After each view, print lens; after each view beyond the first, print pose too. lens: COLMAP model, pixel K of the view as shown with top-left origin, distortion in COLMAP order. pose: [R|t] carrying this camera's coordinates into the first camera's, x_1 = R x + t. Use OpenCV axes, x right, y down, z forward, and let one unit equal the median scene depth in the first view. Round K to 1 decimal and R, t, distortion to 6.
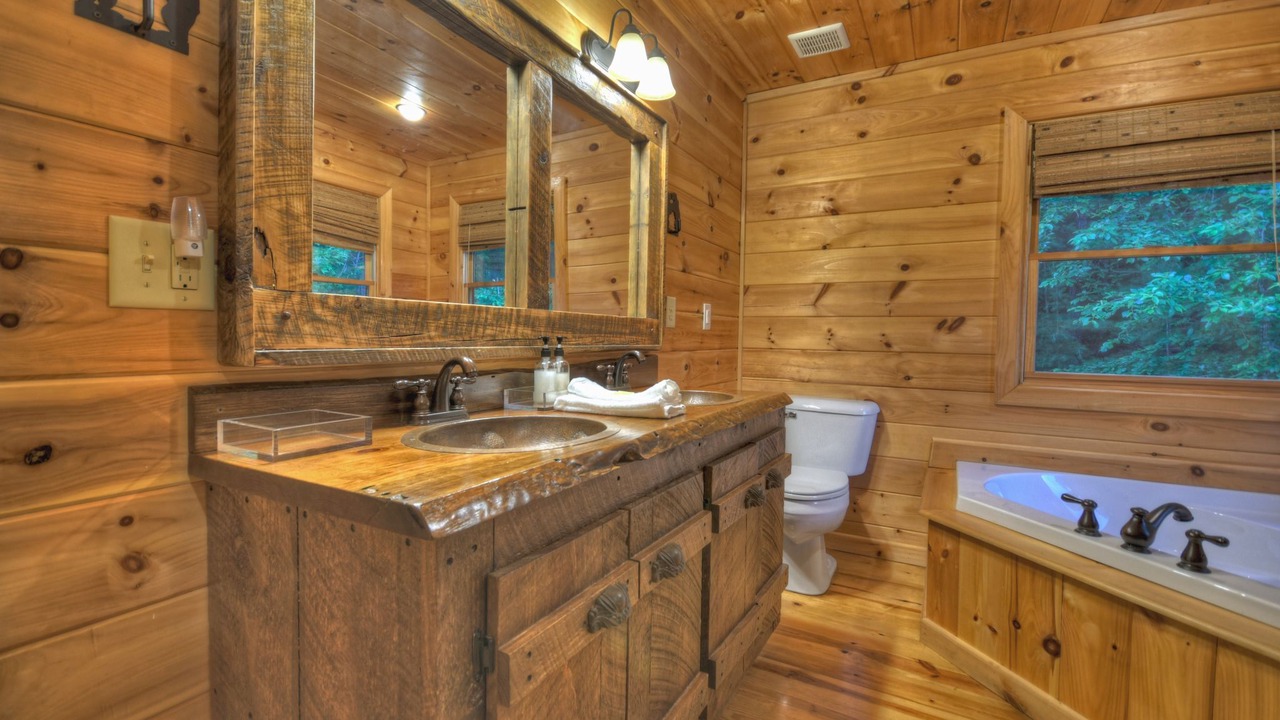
lens RADIAL K [[583.6, 0, 622.8], [0, 583.6, 326.7], [0, 0, 1]] dist [0.001038, -0.000160]
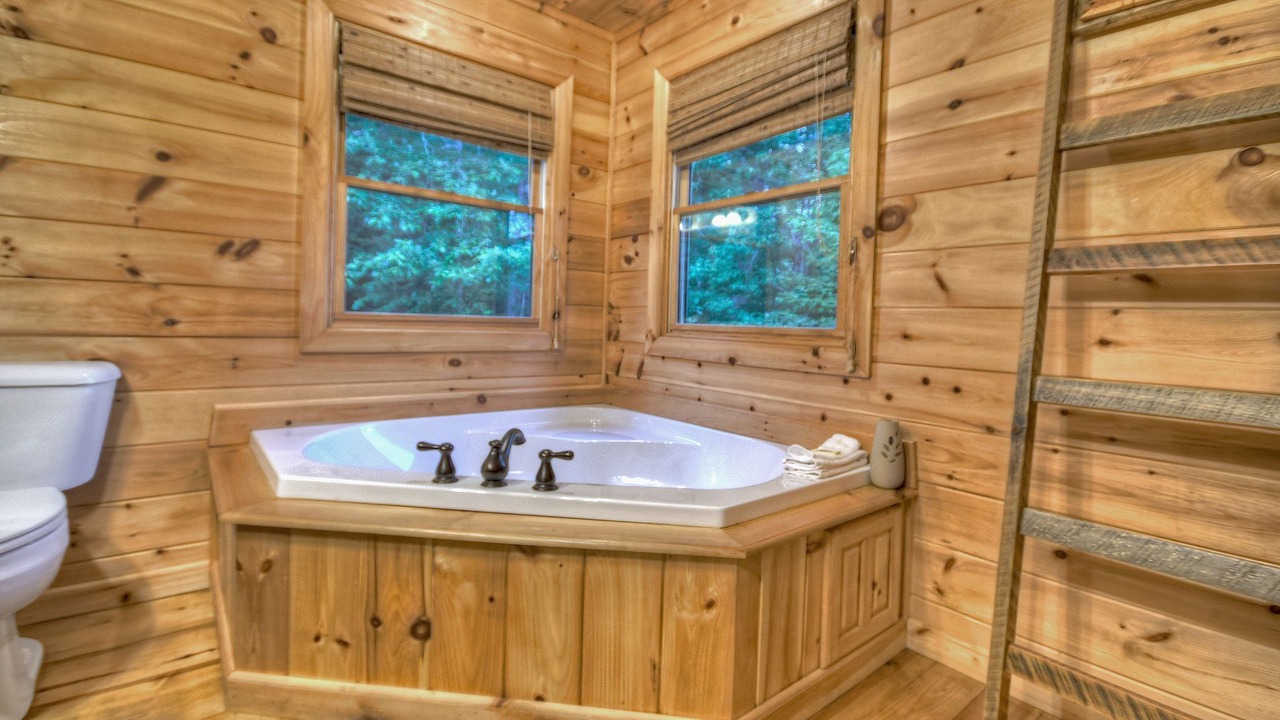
lens RADIAL K [[555.3, 0, 645.1], [0, 555.3, 344.4], [0, 0, 1]] dist [0.025871, -0.020940]
pose [[0.343305, -0.037794, 0.938463, 0.090471], [-0.042414, 0.997547, 0.055689, 0.068144], [-0.938266, -0.058922, 0.340859, 0.340309]]
